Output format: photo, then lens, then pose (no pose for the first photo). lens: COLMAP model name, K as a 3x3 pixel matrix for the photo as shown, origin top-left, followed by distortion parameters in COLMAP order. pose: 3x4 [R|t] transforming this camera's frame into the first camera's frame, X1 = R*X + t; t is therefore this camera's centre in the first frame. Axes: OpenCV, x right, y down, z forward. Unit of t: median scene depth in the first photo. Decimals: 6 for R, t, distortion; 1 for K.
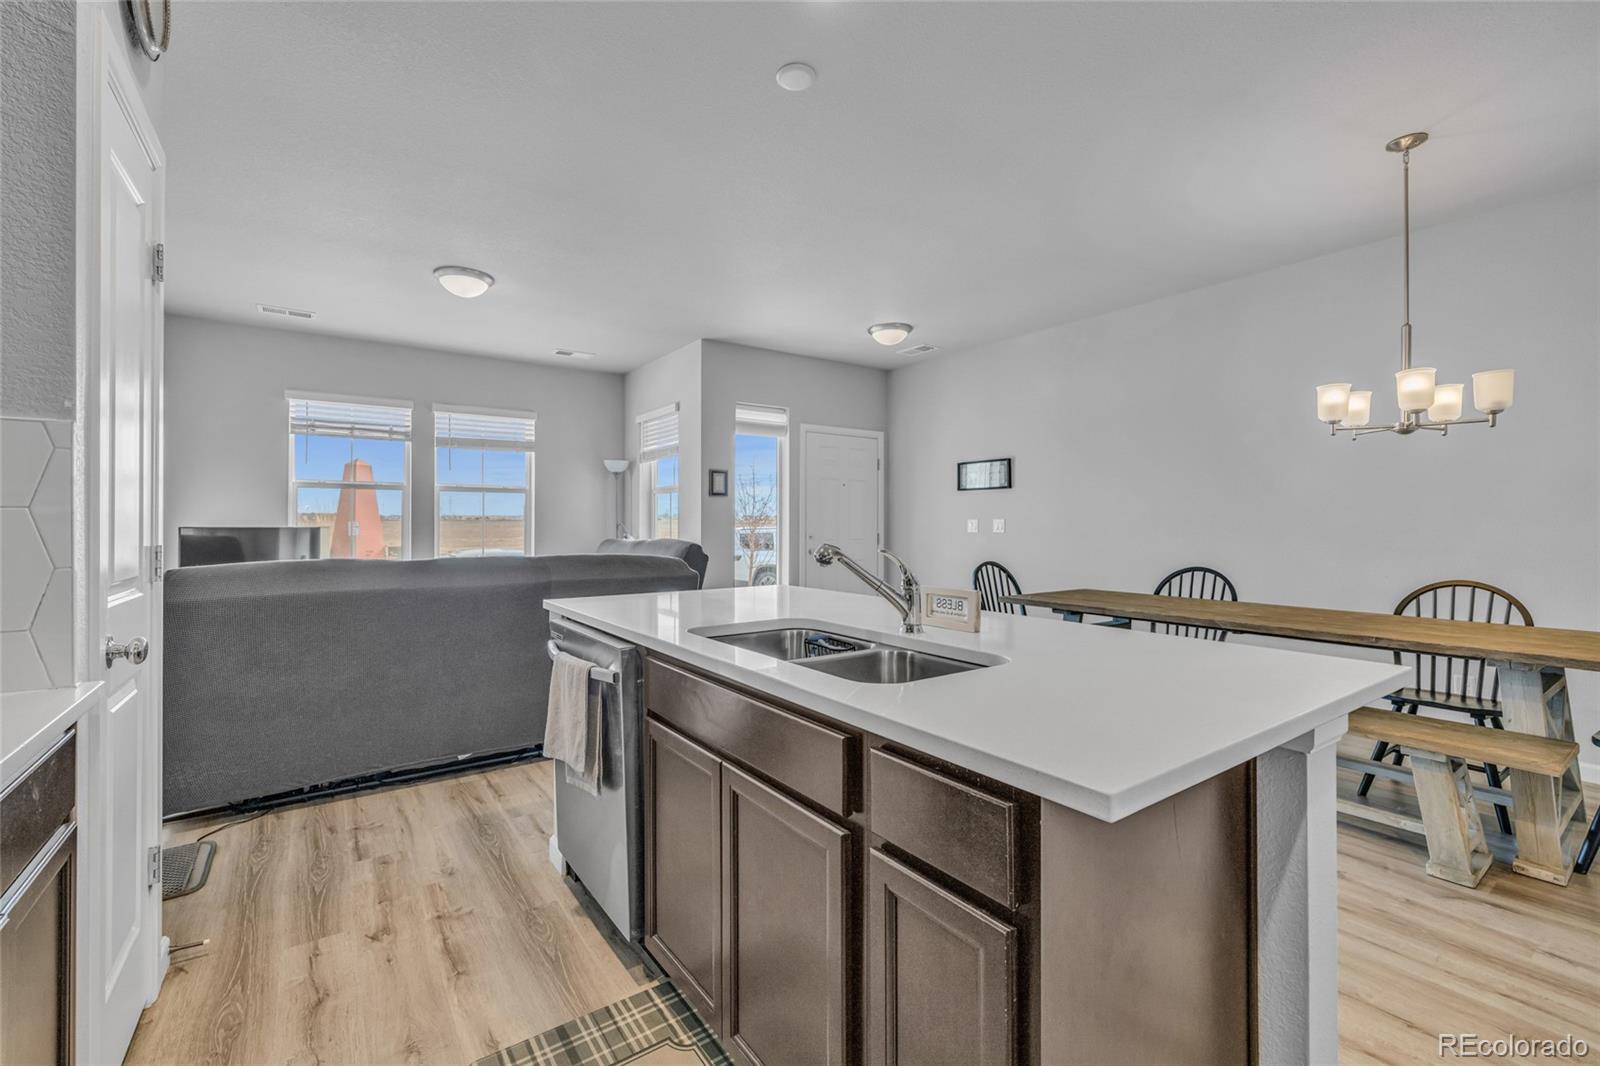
lens RADIAL K [[671.0, 0, 779.5], [0, 671.0, 523.8], [0, 0, 1]] dist [0.000945, -0.000202]
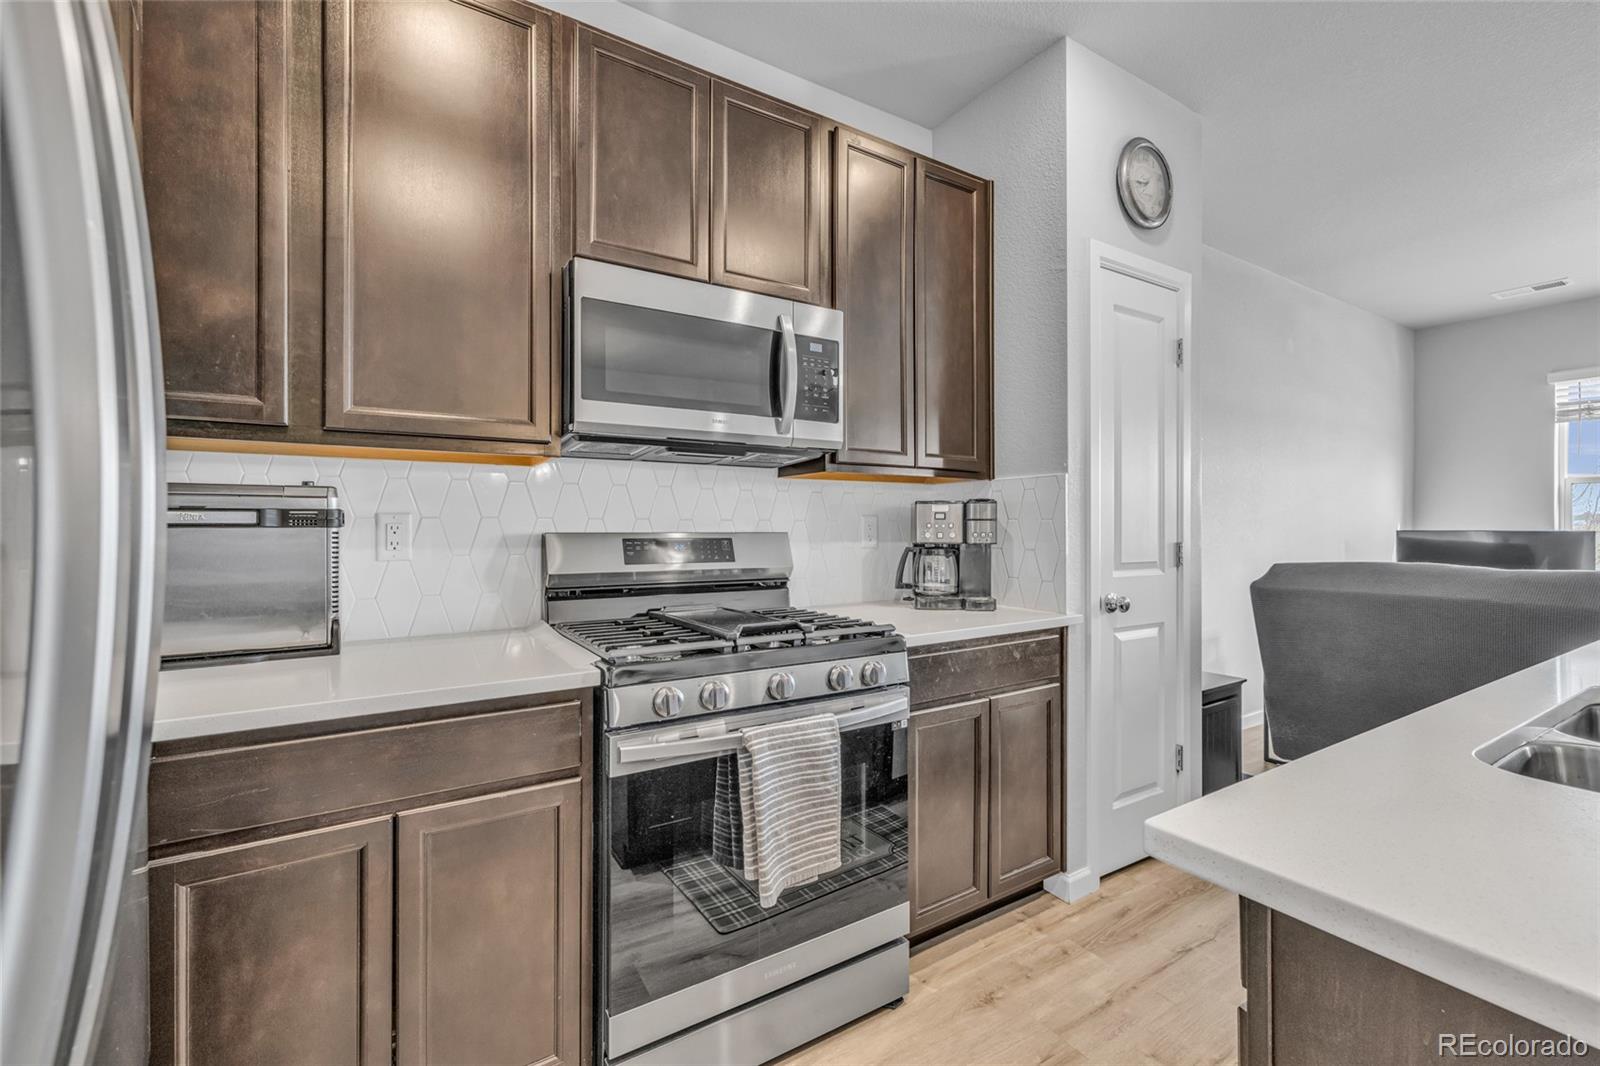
lens RADIAL K [[671.0, 0, 805.6], [0, 671.0, 524.4], [0, 0, 1]] dist [0.000945, -0.000202]
pose [[-0.041315, -0.000579, -0.999146, 0.168133], [-0.001221, 0.999999, -0.000529, -0.001267], [0.999145, 0.001198, -0.041315, 0.065381]]
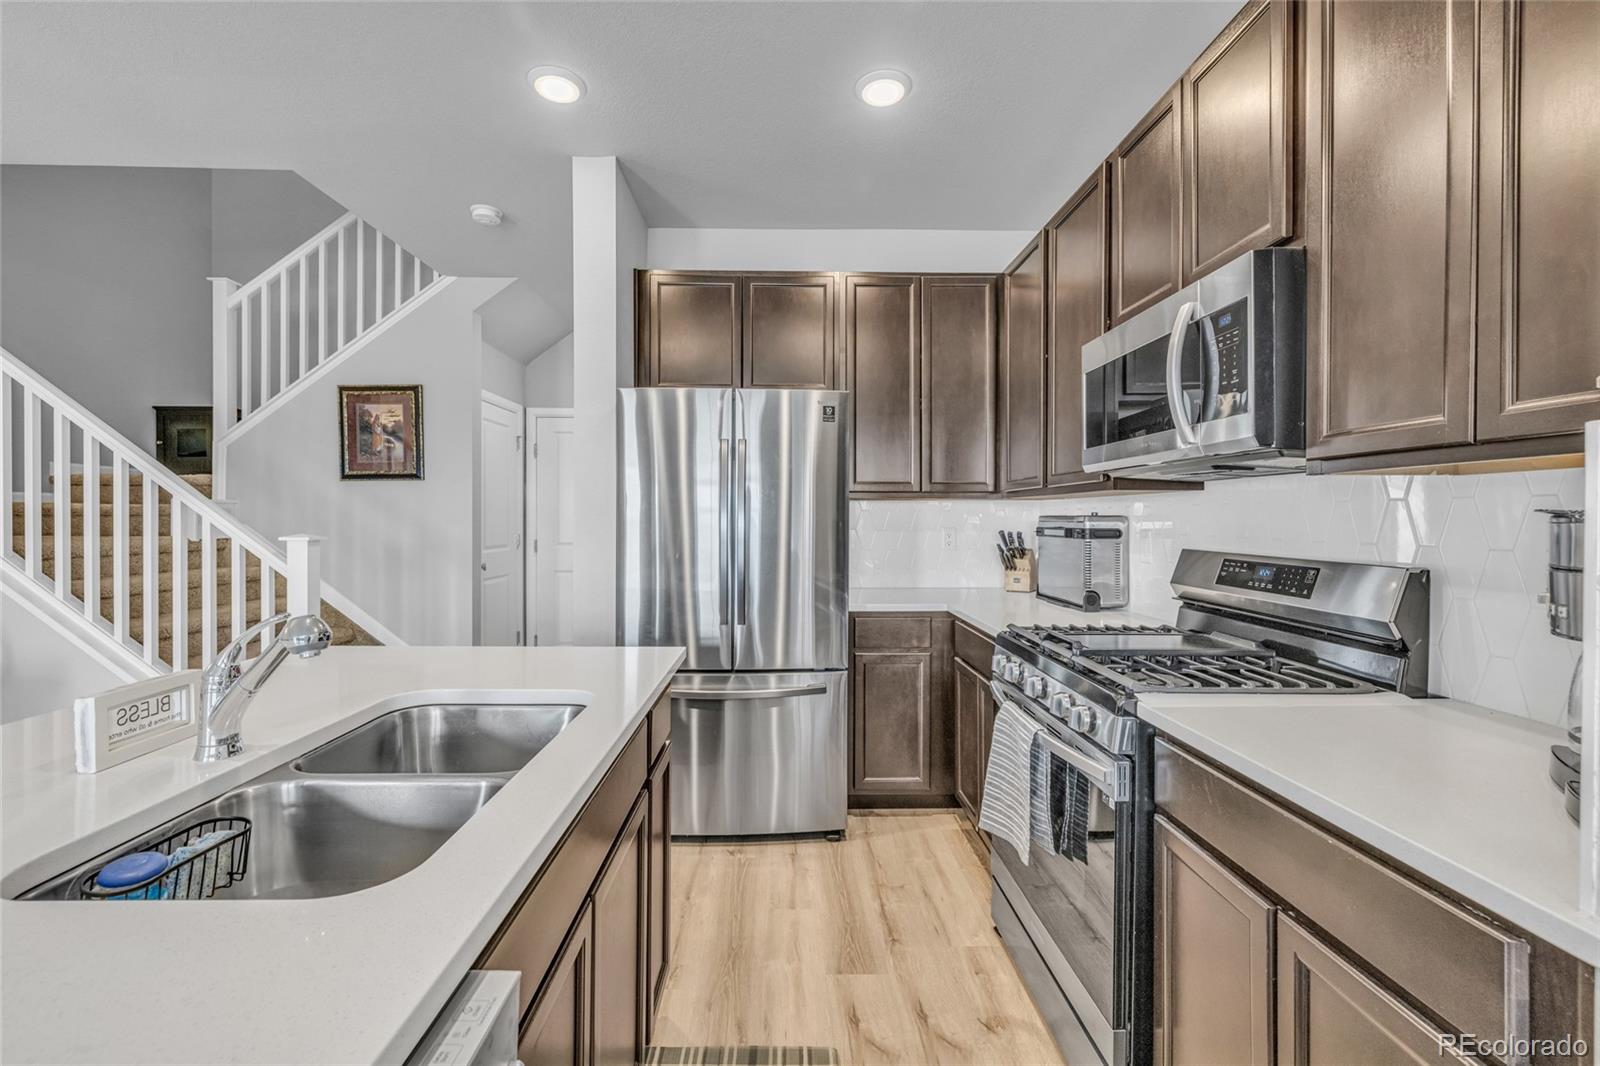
lens RADIAL K [[671.0, 0, 791.0], [0, 671.0, 522.3], [0, 0, 1]] dist [0.000945, -0.000202]
pose [[-0.831885, -0.006987, 0.554903, -0.161182], [-0.002712, 0.999960, 0.008525, -0.014502], [-0.554941, 0.005587, -0.831871, 0.350645]]
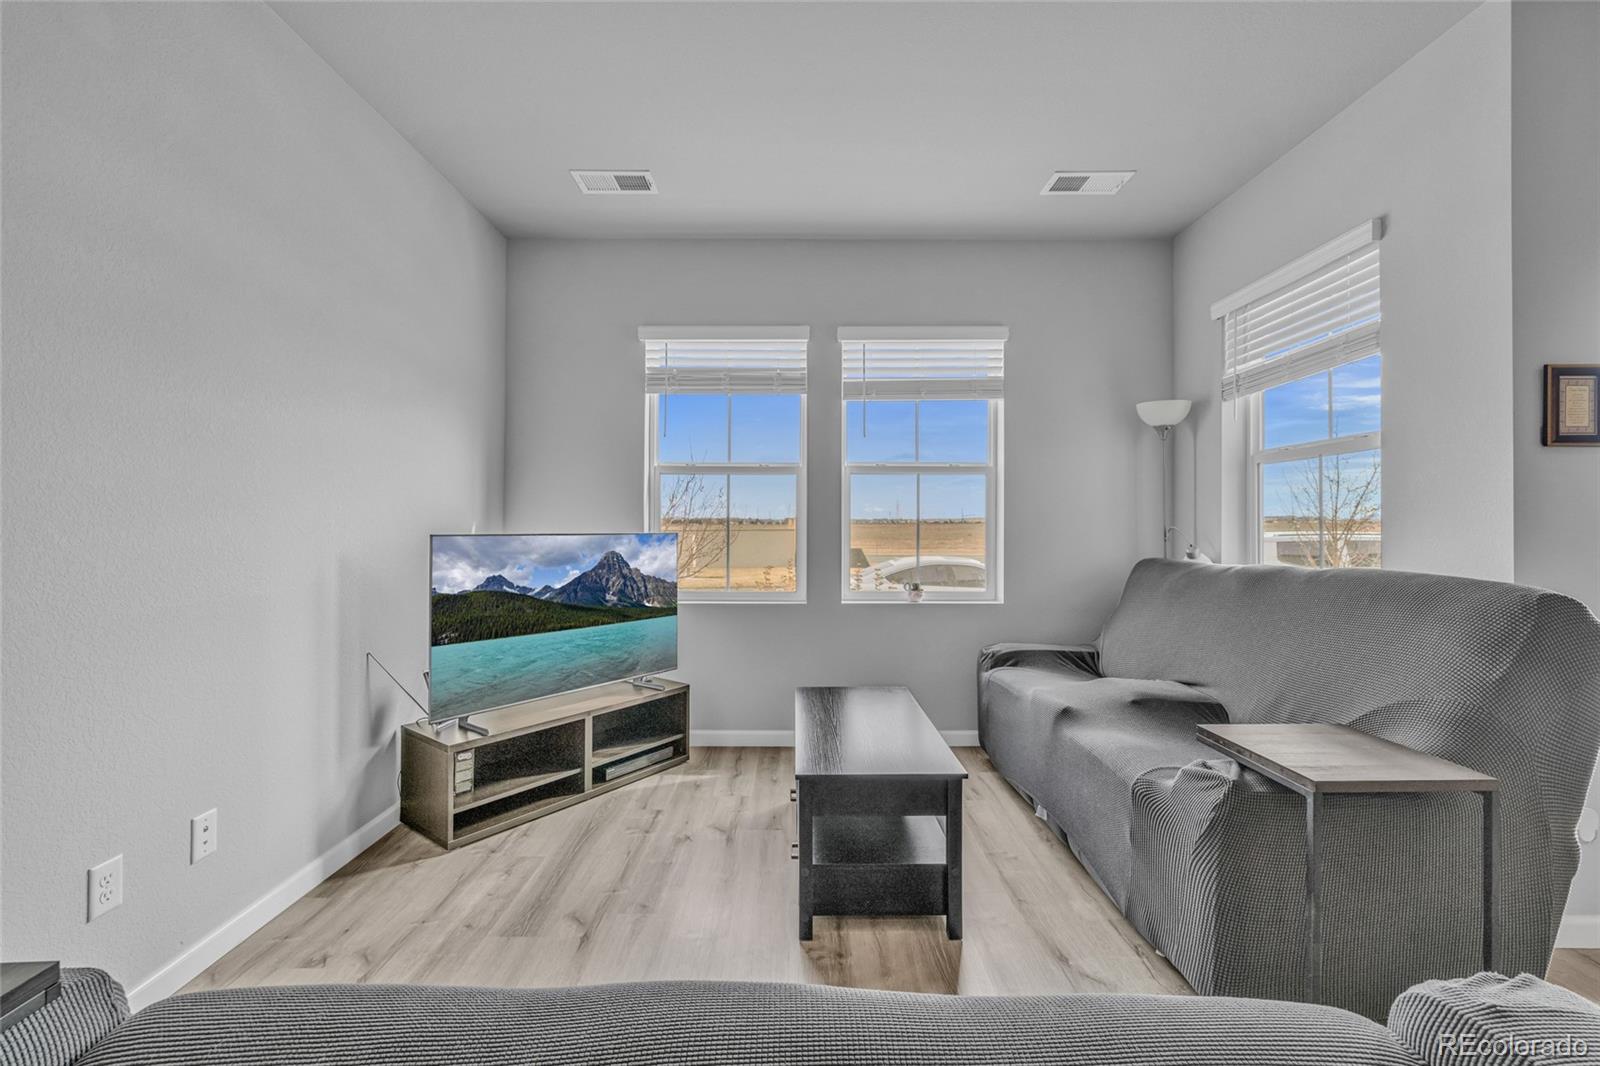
lens RADIAL K [[671.0, 0, 797.2], [0, 671.0, 523.1], [0, 0, 1]] dist [0.000945, -0.000202]
pose [[0.825778, -0.002492, -0.563989, -0.221275], [-0.001010, 0.999982, -0.005897, -0.000474], [0.563994, 0.005439, 0.825761, 0.511197]]
